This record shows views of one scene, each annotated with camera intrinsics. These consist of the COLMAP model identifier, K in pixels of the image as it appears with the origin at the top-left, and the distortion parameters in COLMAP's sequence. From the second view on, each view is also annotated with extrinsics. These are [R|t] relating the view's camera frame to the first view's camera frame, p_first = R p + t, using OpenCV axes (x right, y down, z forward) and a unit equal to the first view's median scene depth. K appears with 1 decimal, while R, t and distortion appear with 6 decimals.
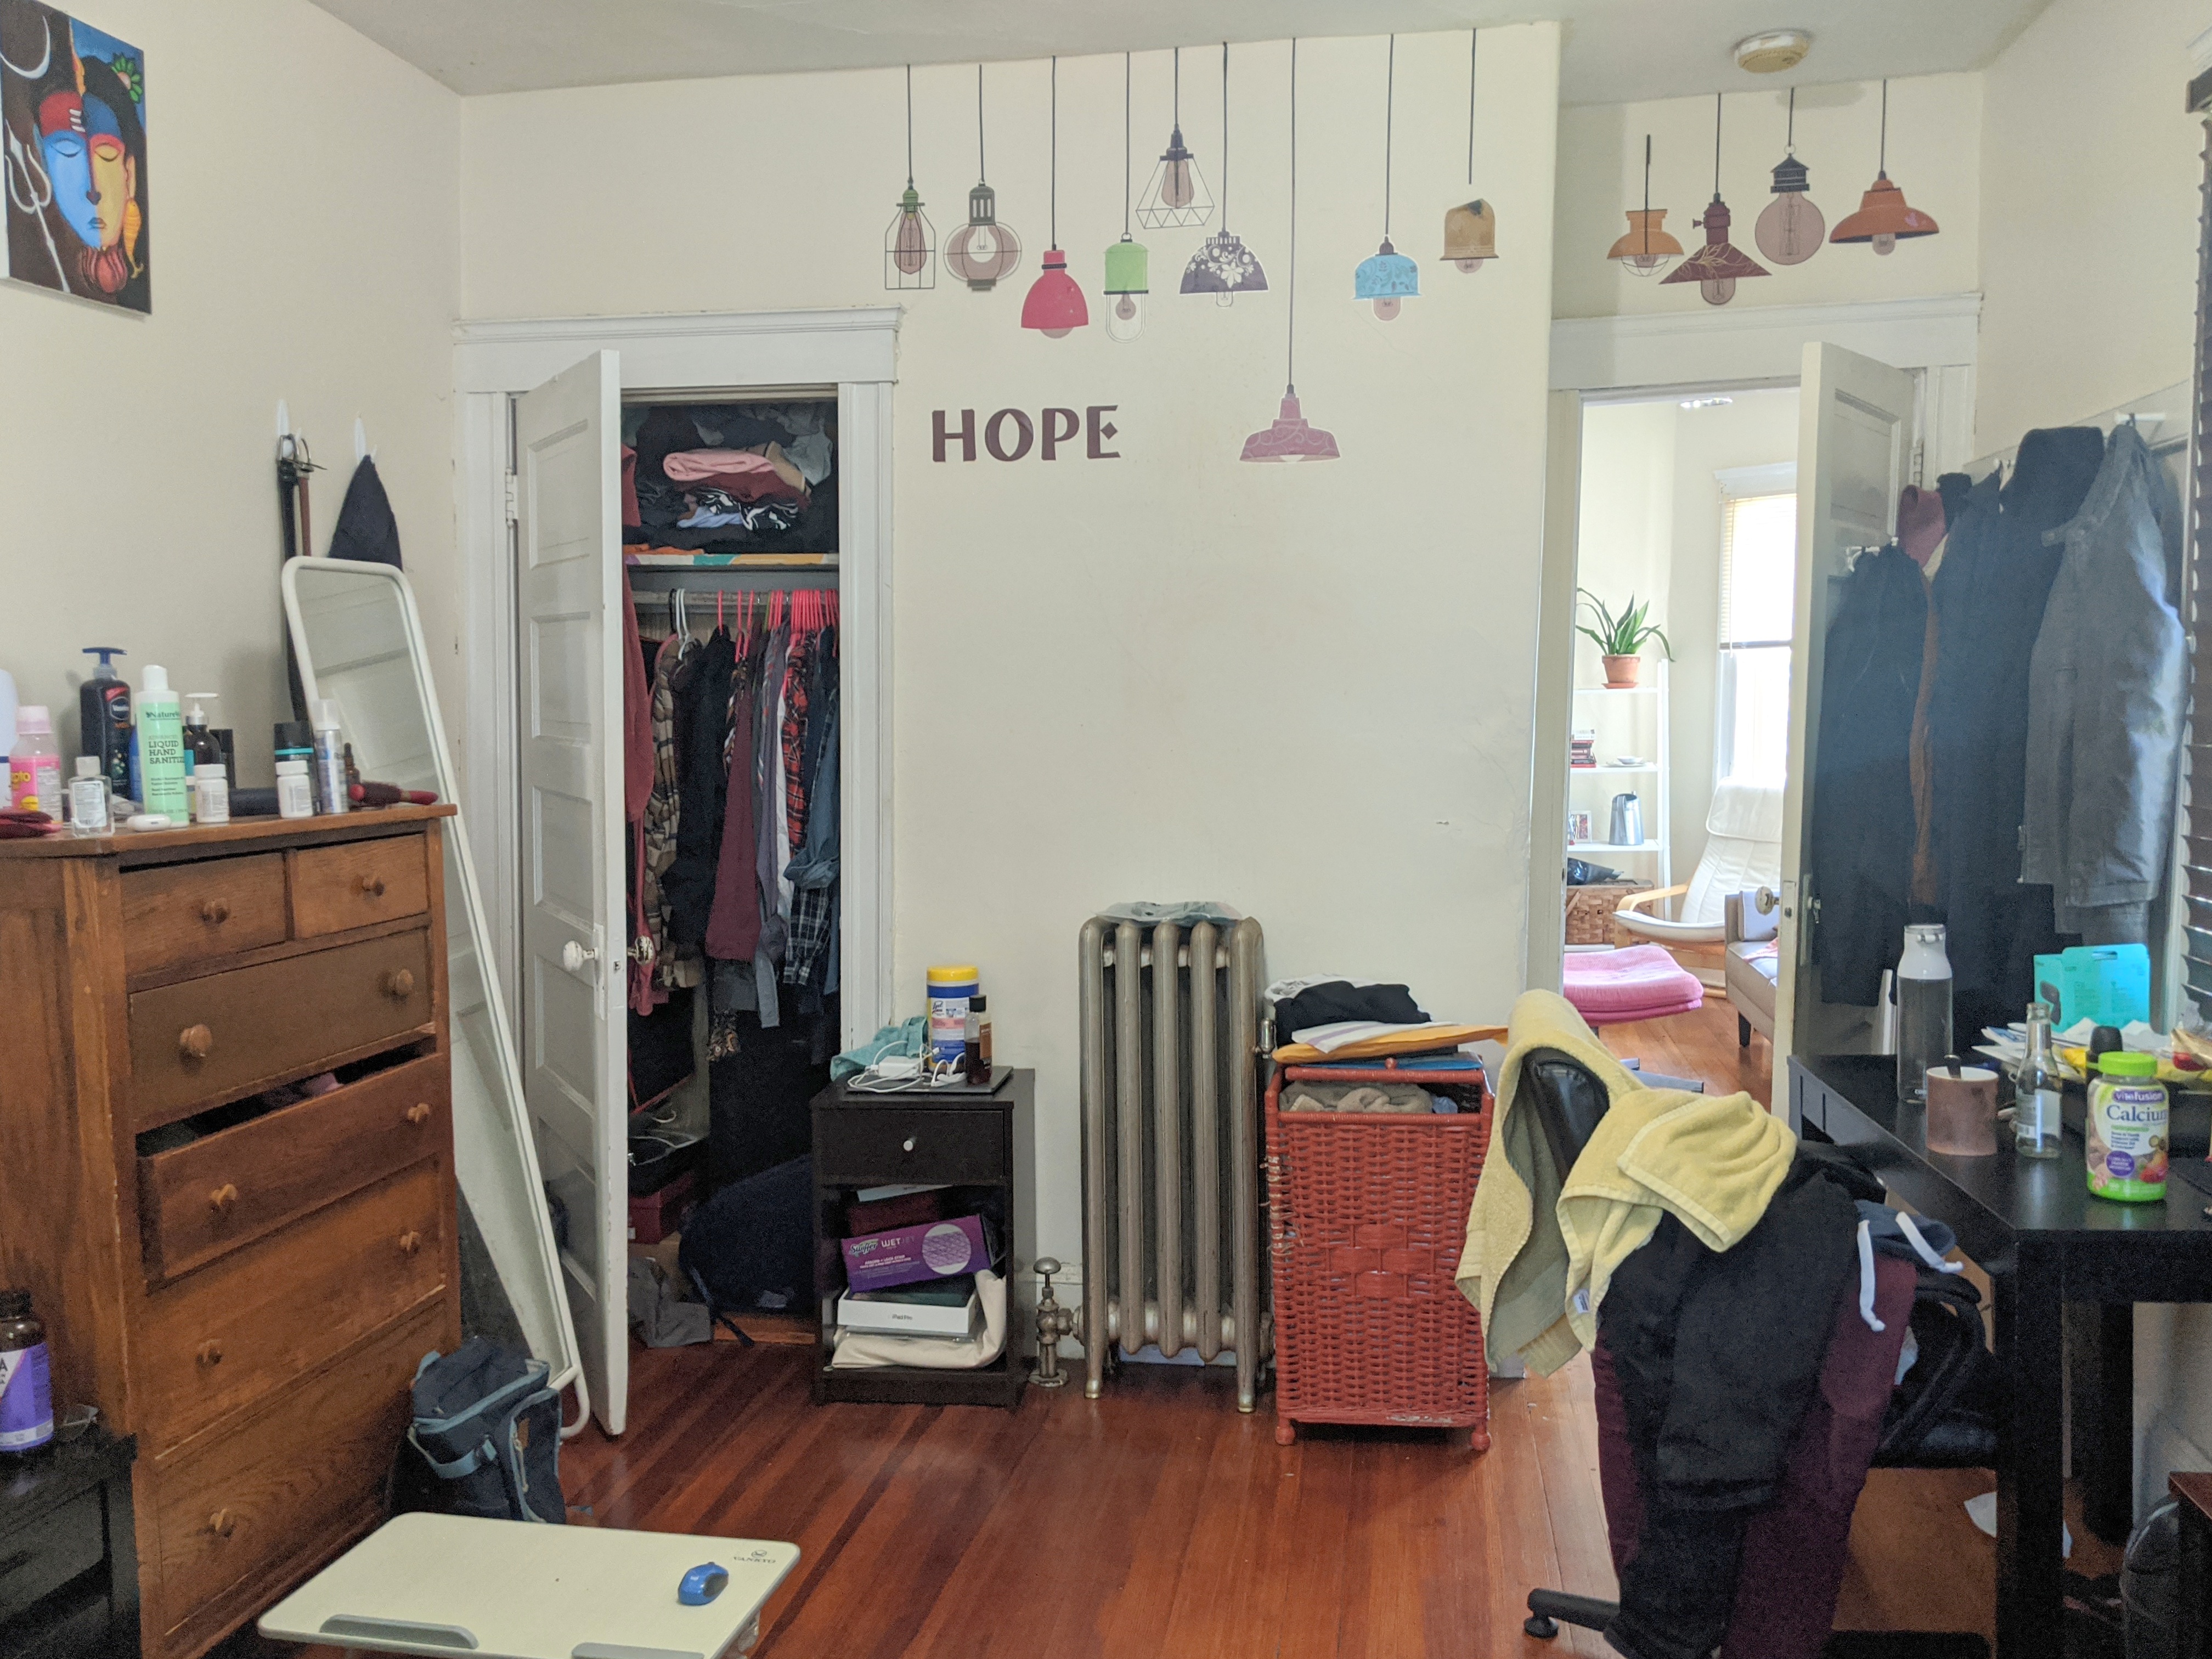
lens RADIAL K [[1737.6, 0, 1106.0], [0, 1737.6, 829.5], [0, 0, 1]] dist [0.000277, -0.000238]
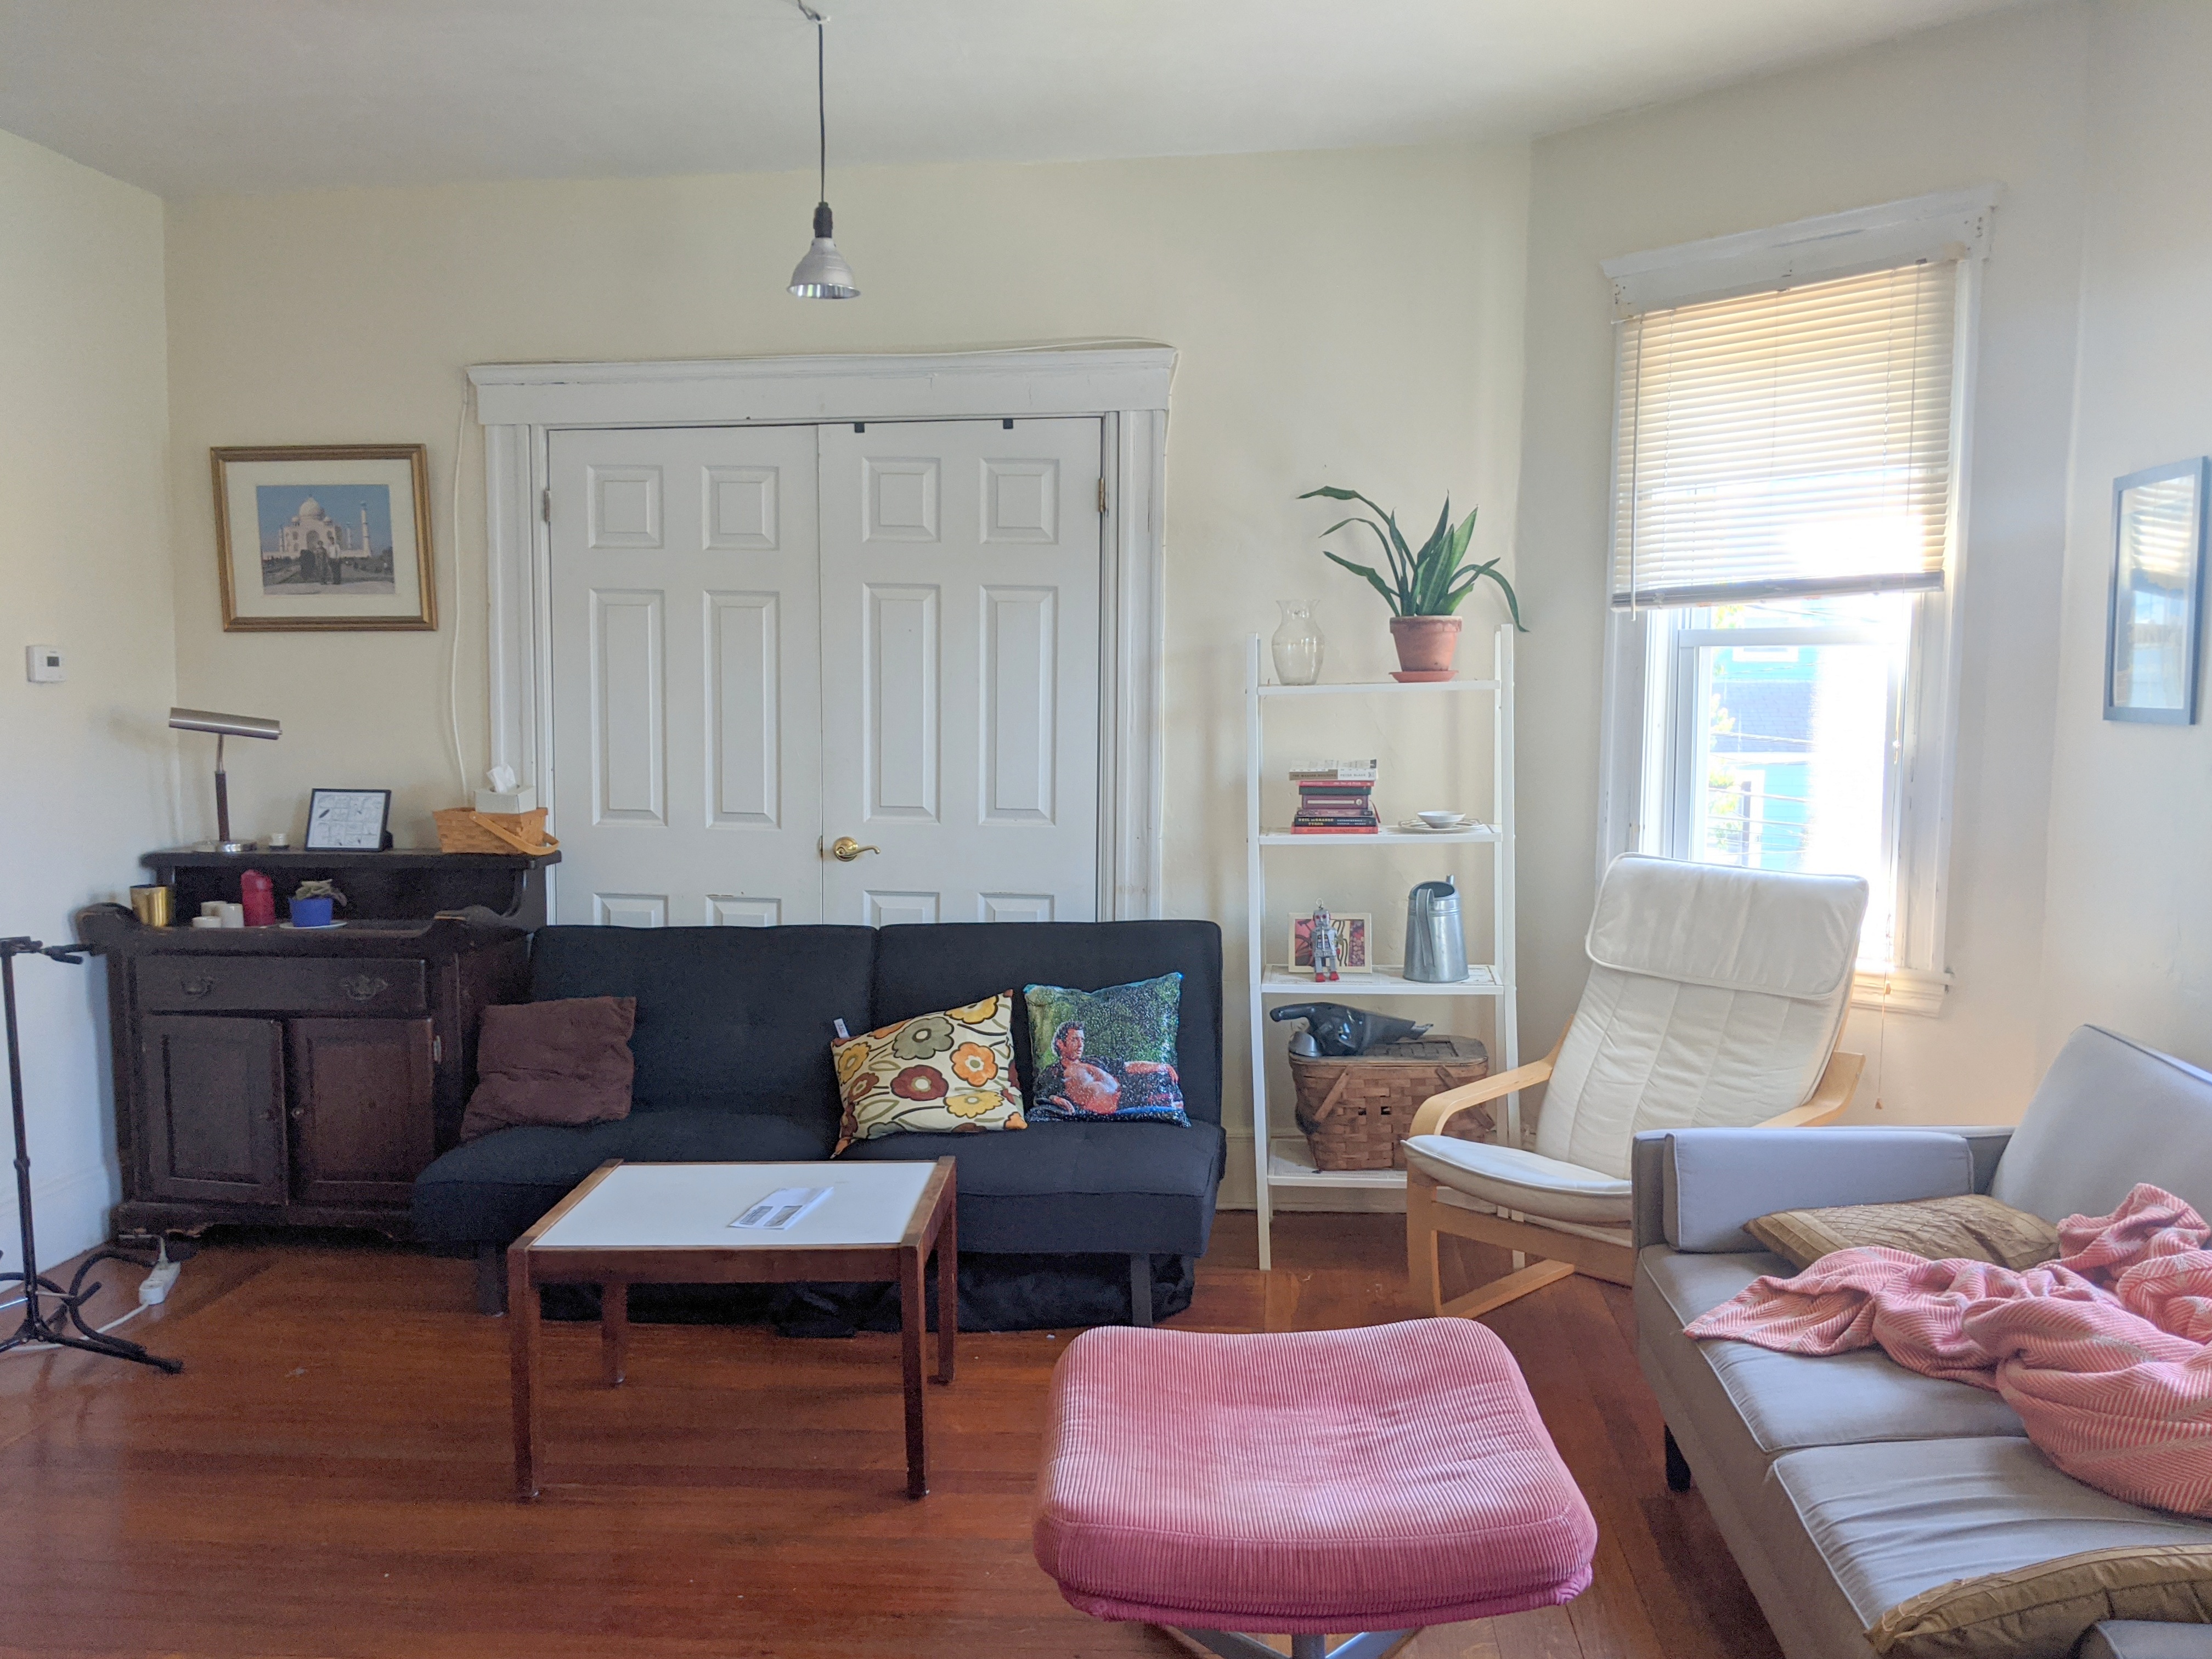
lens RADIAL K [[1795.0, 0, 1106.0], [0, 1795.0, 829.5], [0, 0, 1]] dist [0.060048, -0.002342]
pose [[0.996779, -0.001878, 0.080178, 0.158371], [0.001217, 0.999965, 0.008293, -0.041470], [-0.080190, -0.008169, 0.996746, 0.471937]]
